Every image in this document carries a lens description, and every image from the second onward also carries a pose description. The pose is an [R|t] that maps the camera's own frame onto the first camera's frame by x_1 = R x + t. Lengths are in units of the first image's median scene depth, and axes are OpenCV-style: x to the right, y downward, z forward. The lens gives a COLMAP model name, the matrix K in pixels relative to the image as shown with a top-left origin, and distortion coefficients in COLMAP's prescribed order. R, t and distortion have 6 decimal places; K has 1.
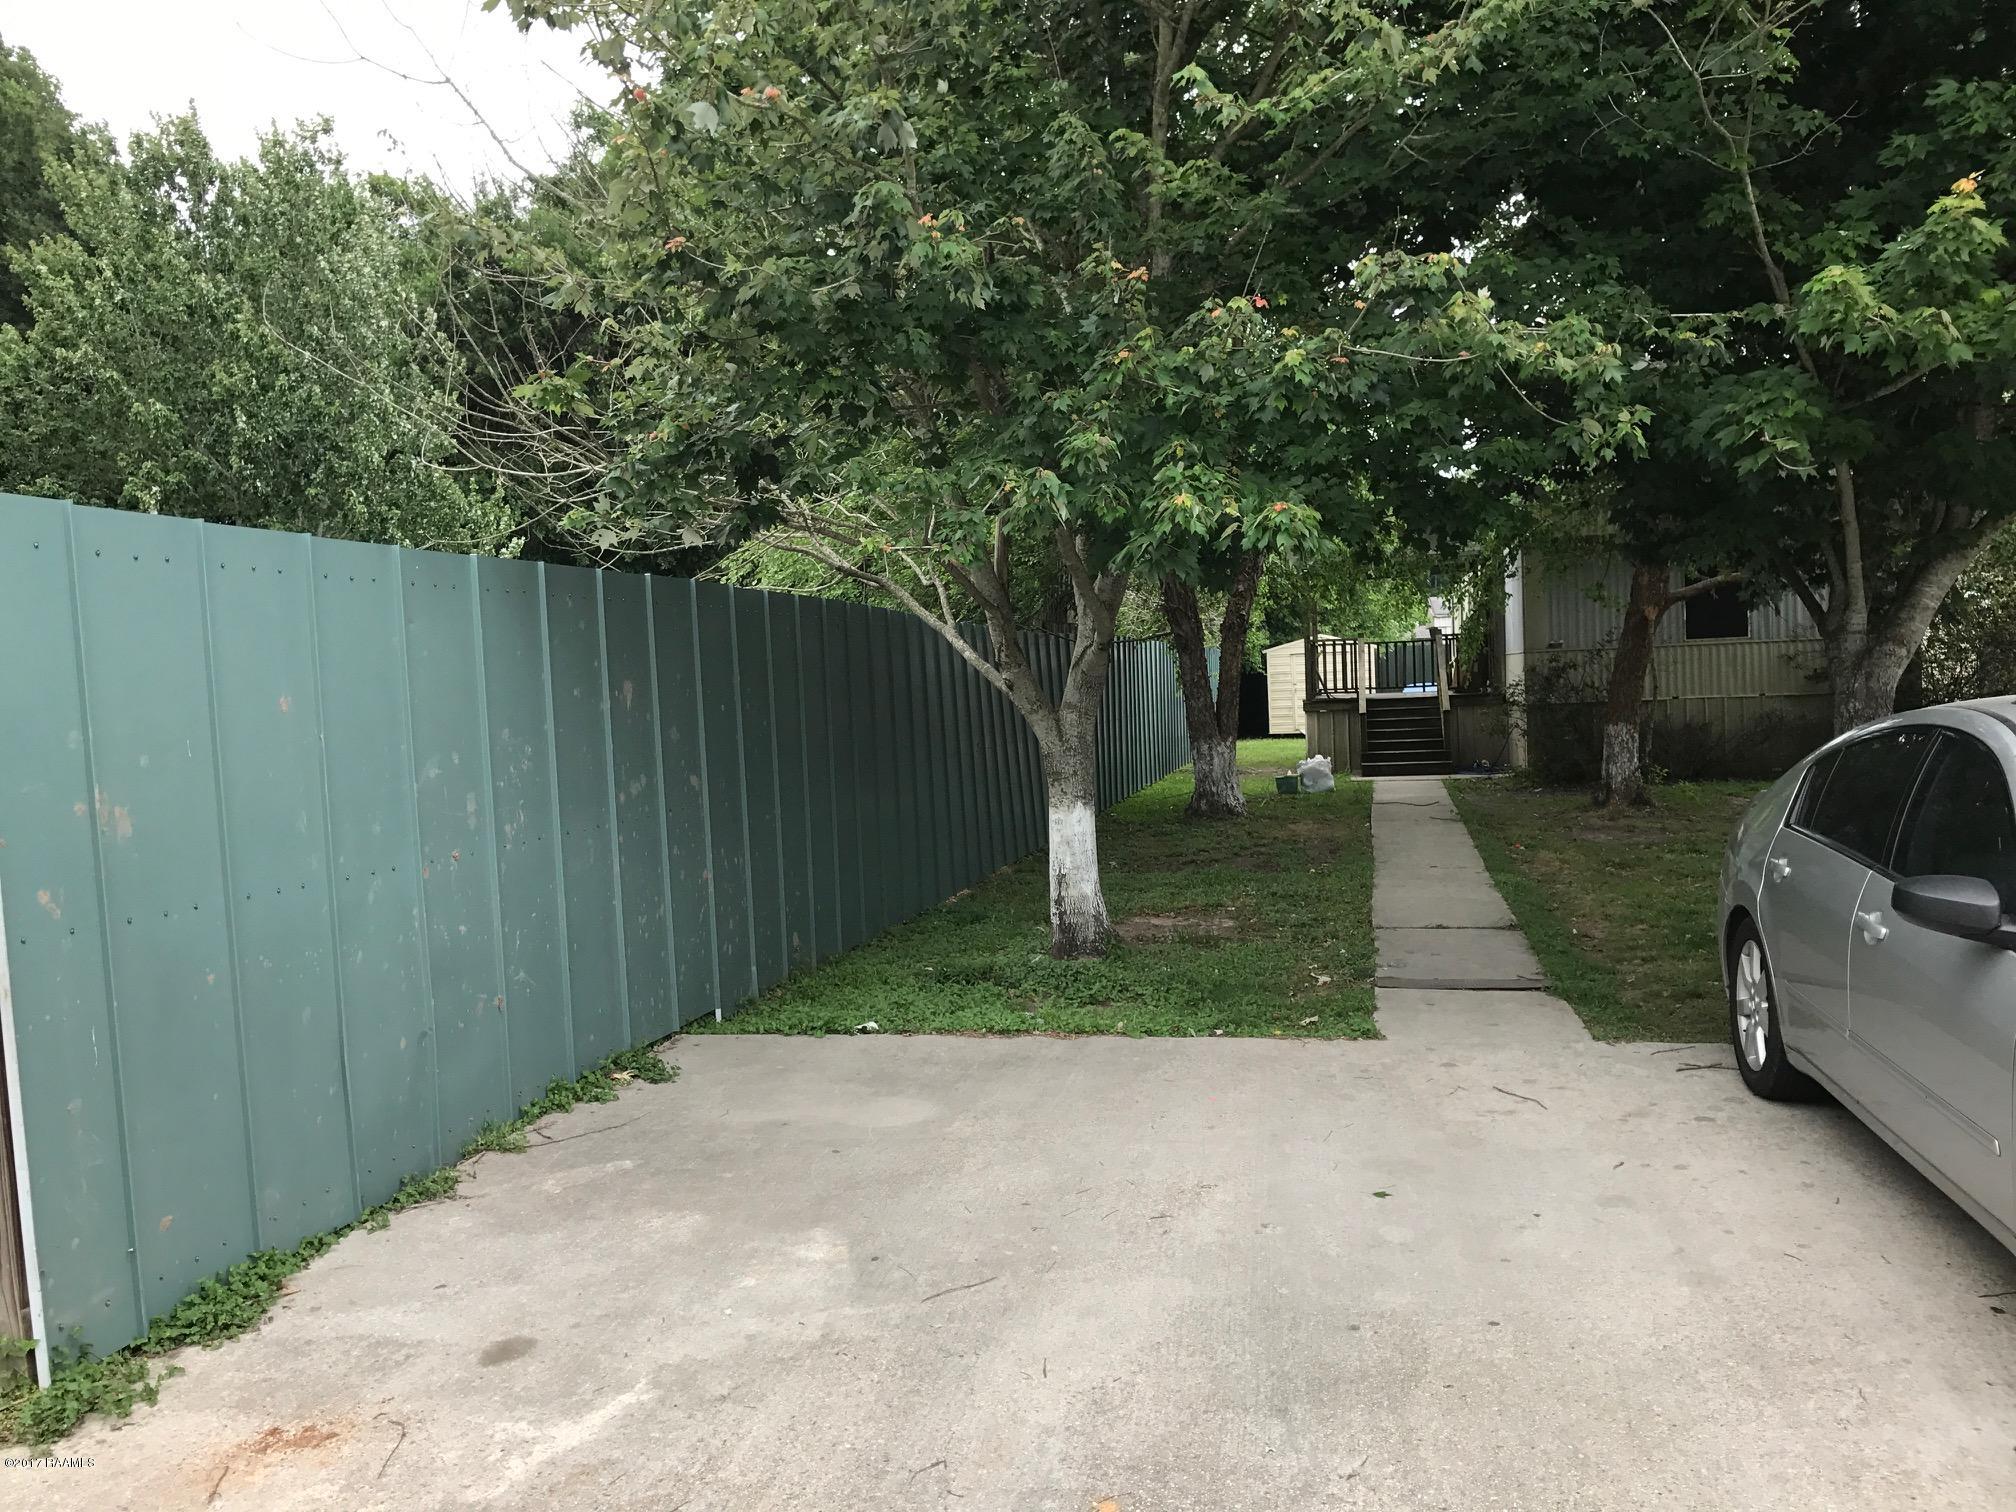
lens RADIAL K [[1620.5, 0, 1011.0], [0, 1620.5, 760.5], [0, 0, 1]] dist [-0.000351, -0.003981]
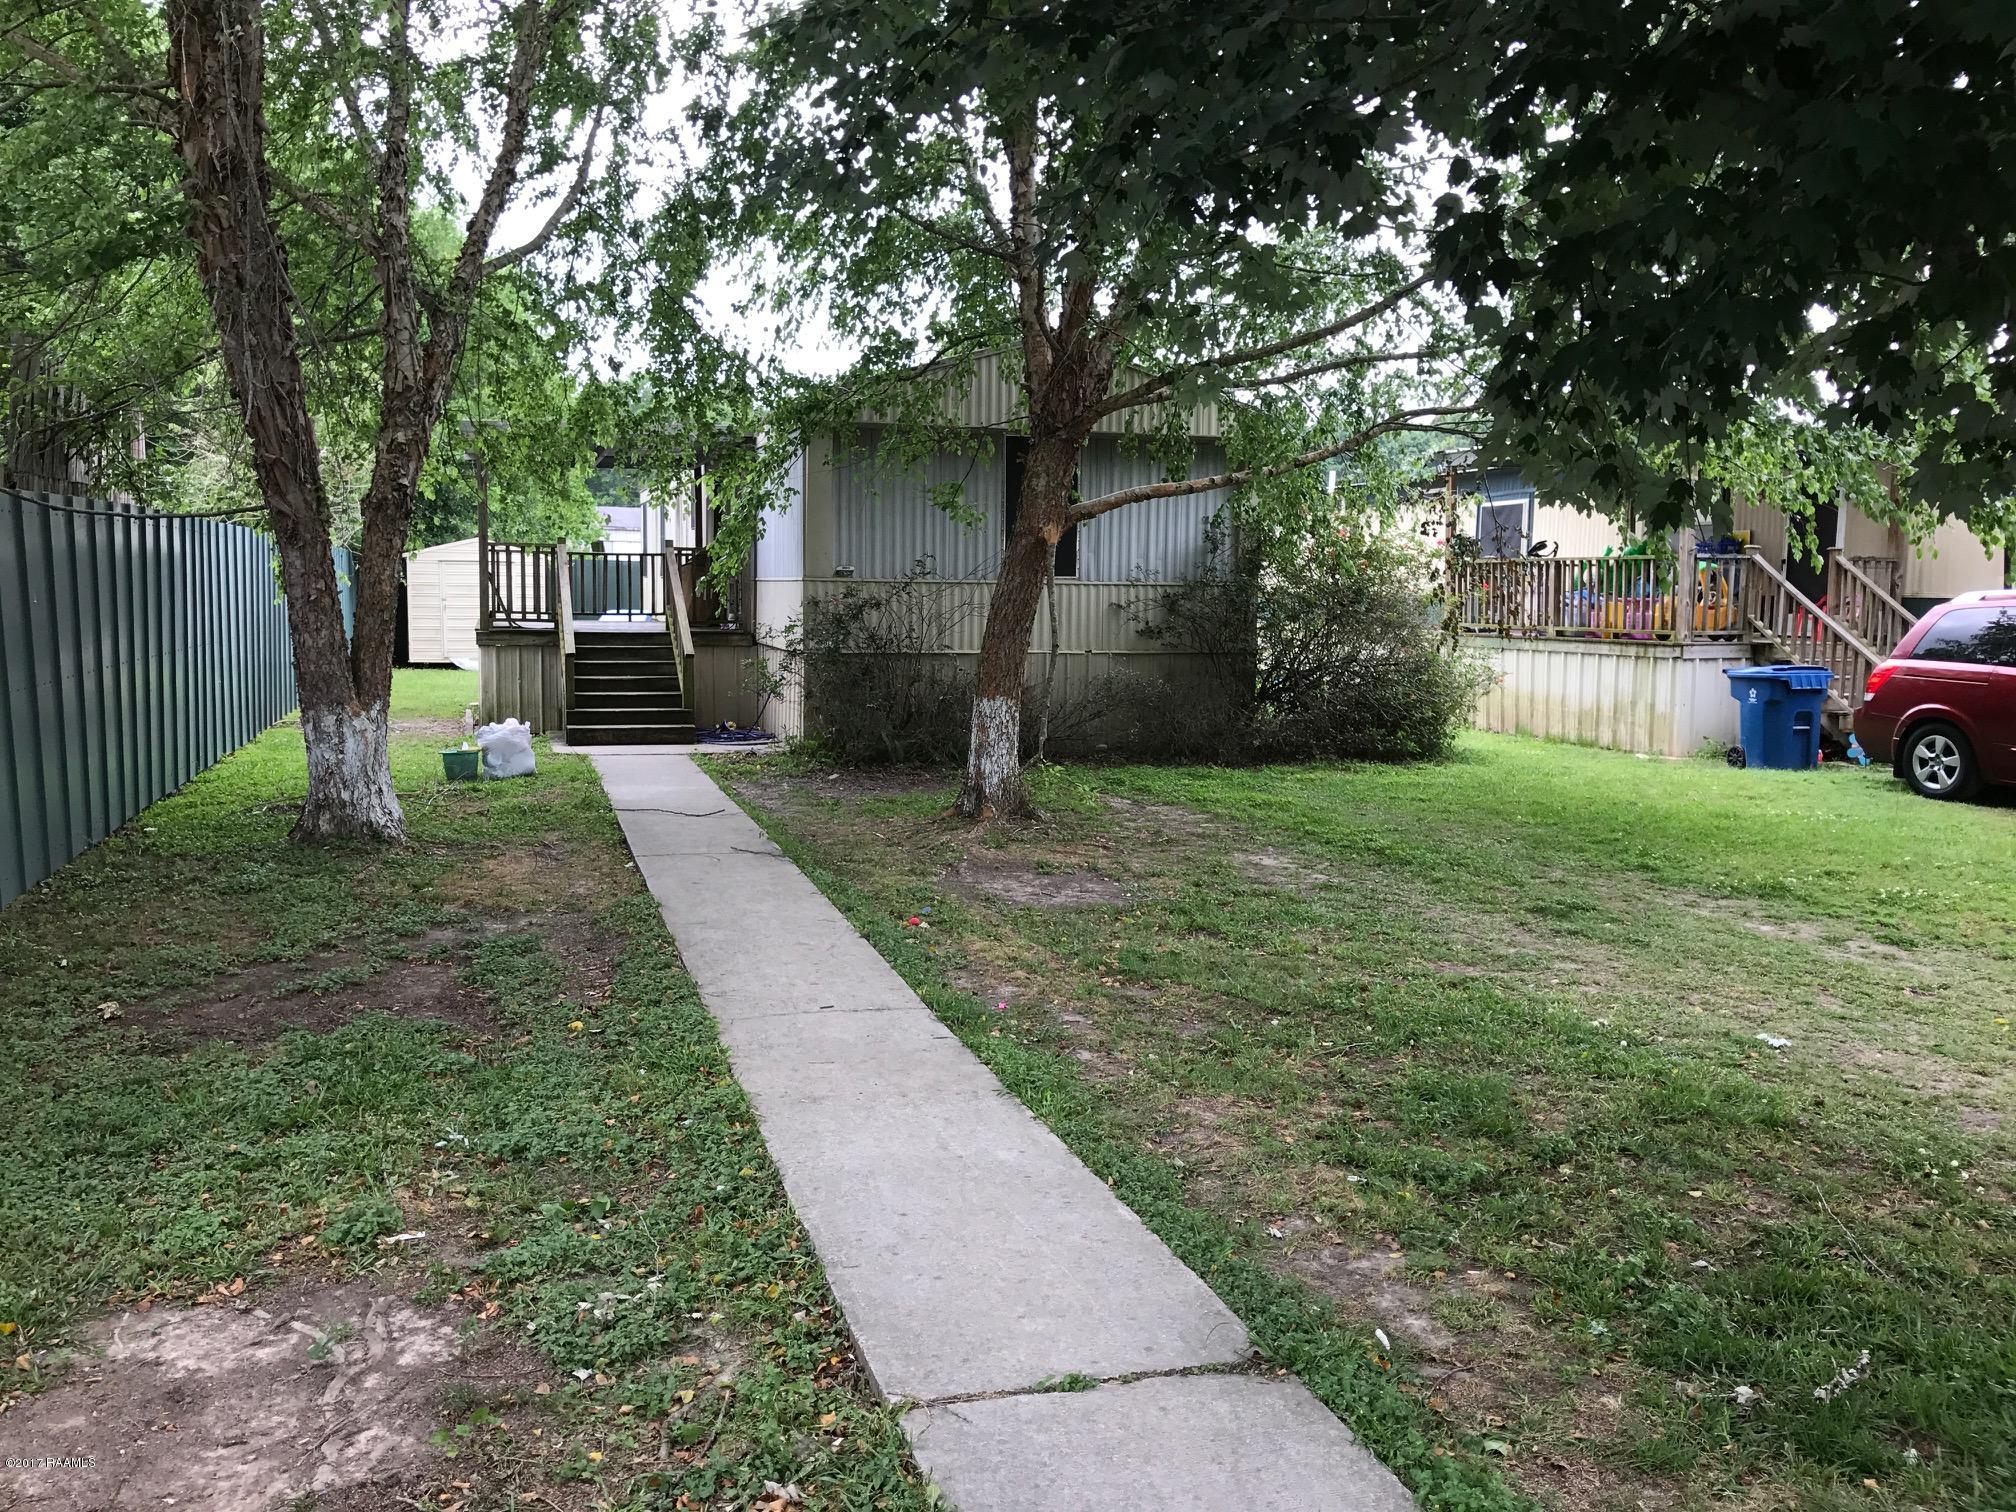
lens RADIAL K [[1620.5, 0, 1020.0], [0, 1620.5, 750.4], [0, 0, 1]] dist [-0.000351, -0.003981]
pose [[0.861158, 0.007634, 0.508280, 0.035401], [-0.030492, 0.998862, 0.036660, -0.020895], [-0.507421, -0.047069, 0.860411, 0.340886]]
